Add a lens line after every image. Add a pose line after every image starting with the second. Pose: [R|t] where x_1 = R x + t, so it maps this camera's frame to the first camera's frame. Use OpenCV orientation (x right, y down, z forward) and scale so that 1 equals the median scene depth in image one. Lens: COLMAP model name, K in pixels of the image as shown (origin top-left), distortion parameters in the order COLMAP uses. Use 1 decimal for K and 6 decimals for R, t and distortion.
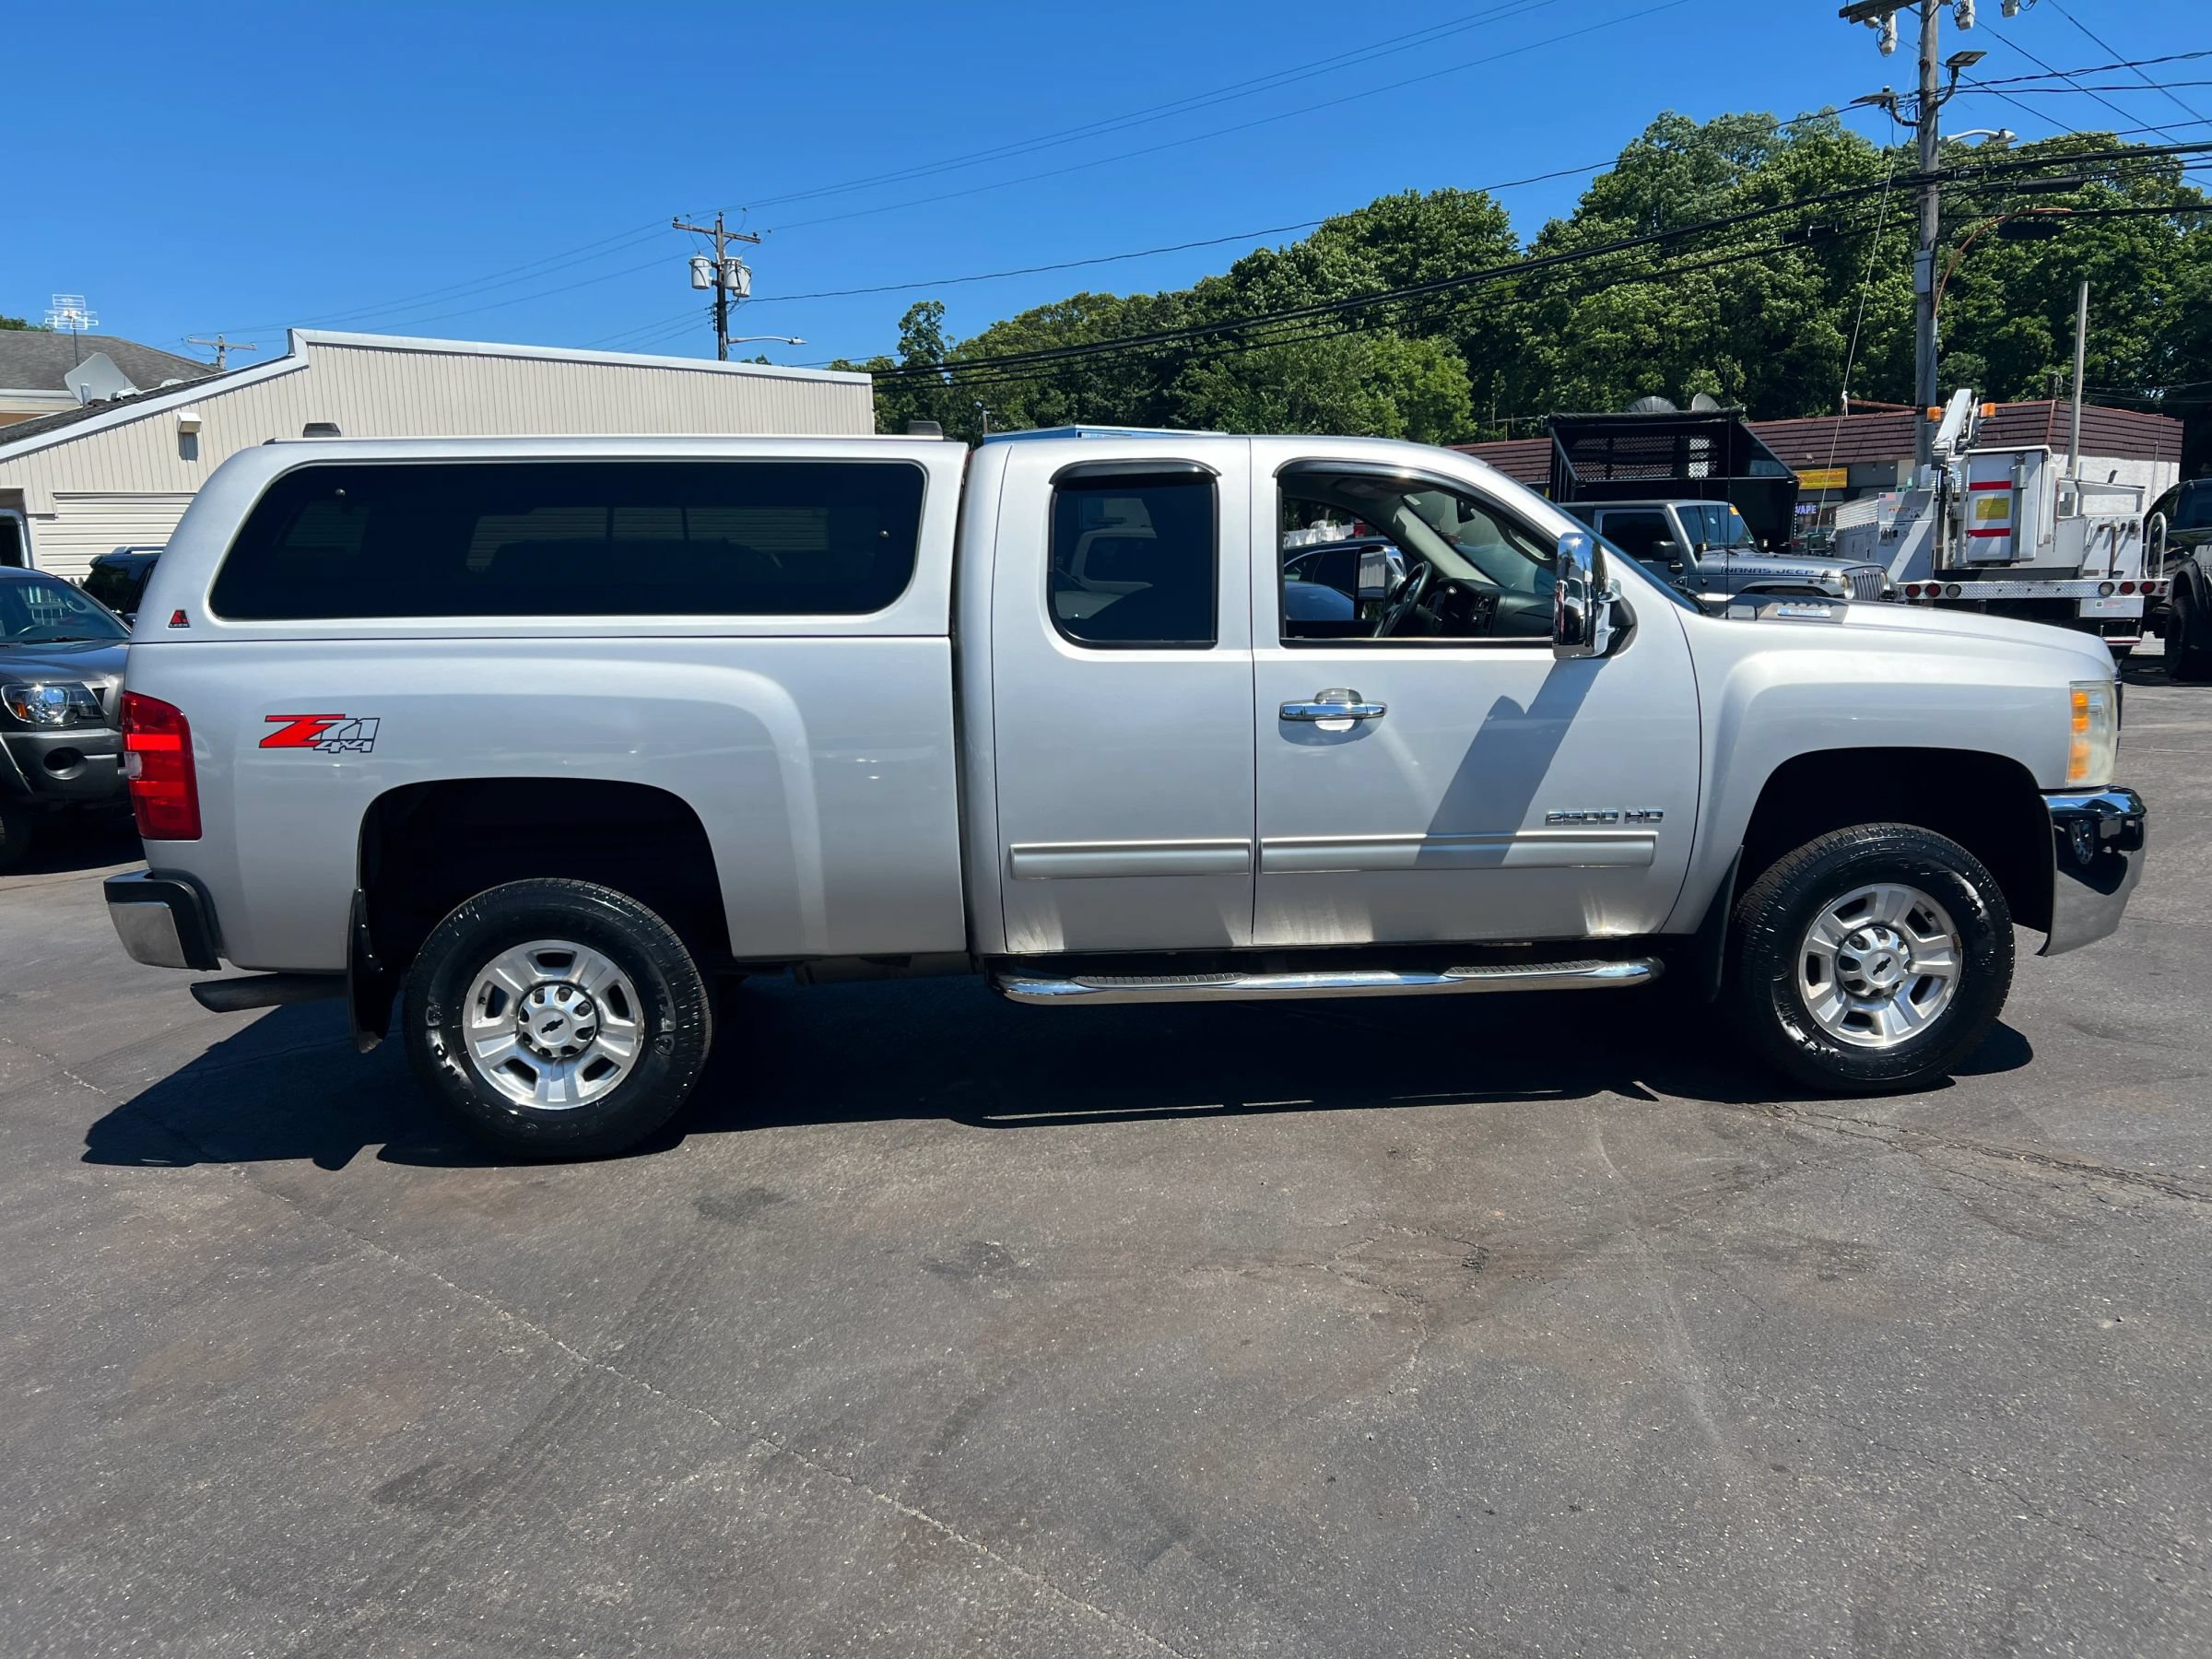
lens RADIAL K [[1664.8, 0, 1111.7], [0, 1664.8, 815.6], [0, 0, 1]] dist [0.068327, -0.092262]
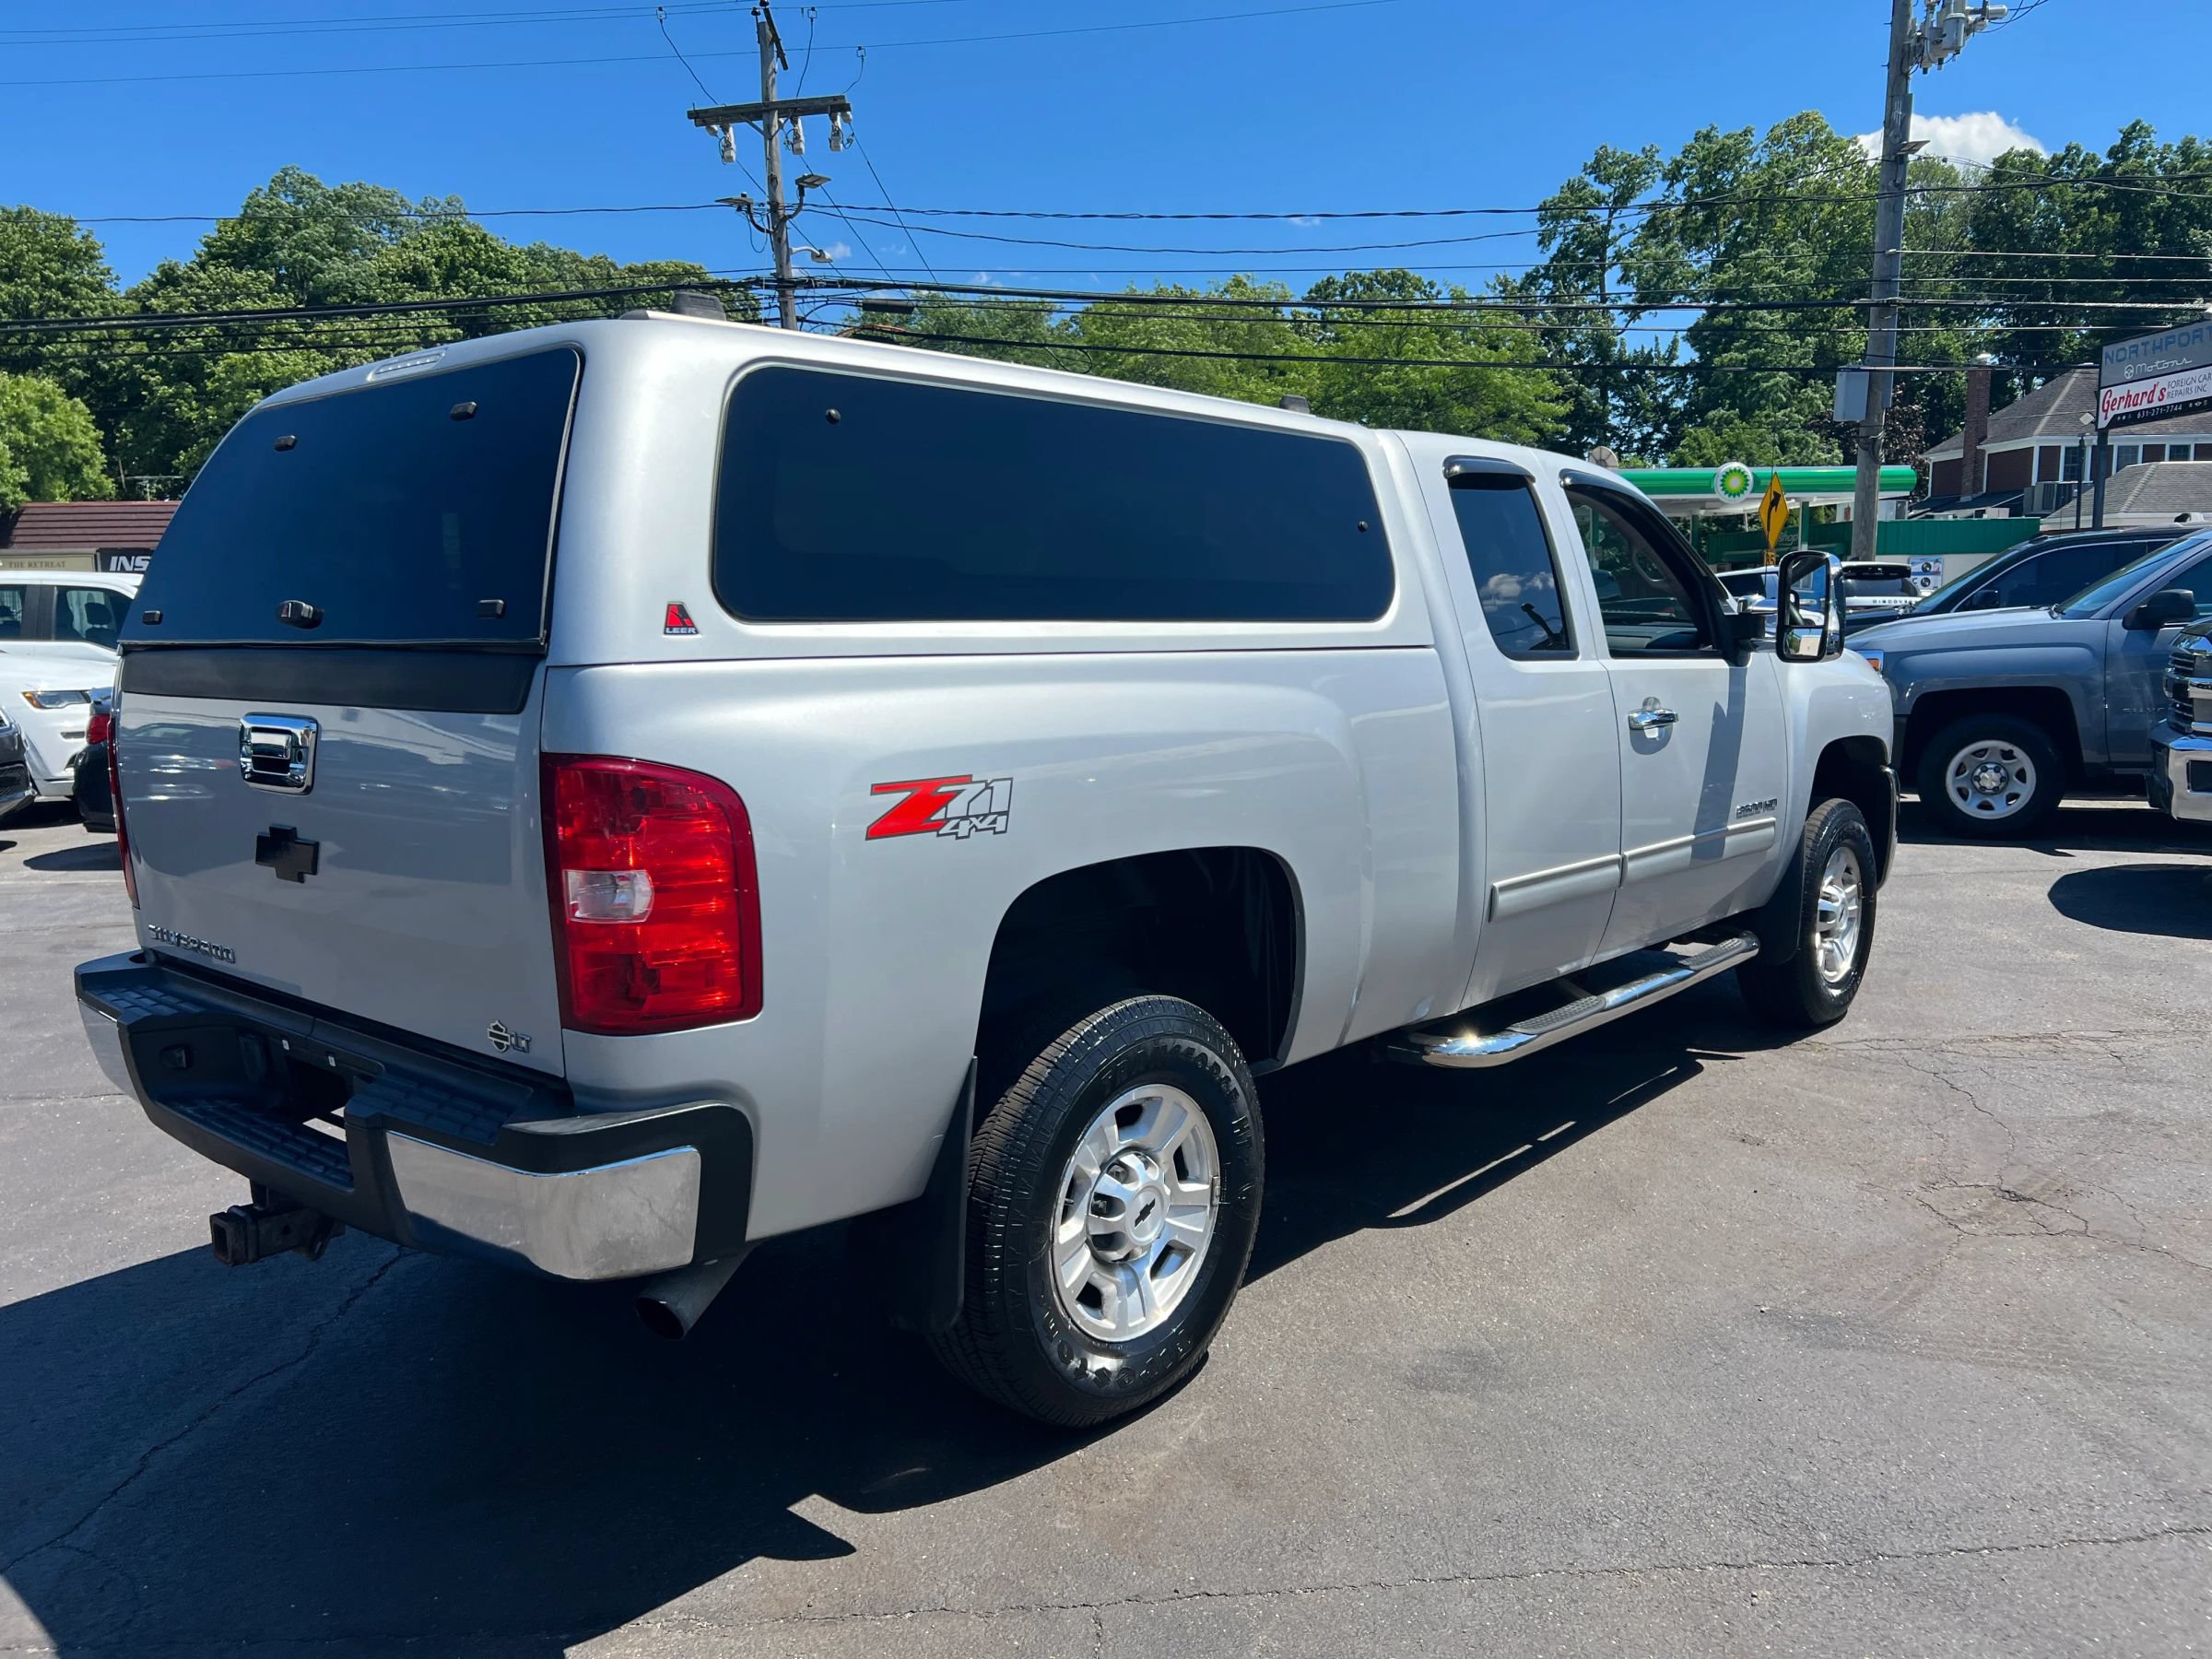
lens RADIAL K [[1680.8, 0, 1125.5], [0, 1680.8, 828.2], [0, 0, 1]] dist [0.009323, 0.005507]
pose [[0.697695, -0.077697, 0.712170, -0.768123], [0.107282, 0.994223, 0.003367, -0.033107], [-0.708317, 0.074054, 0.701999, 0.478922]]
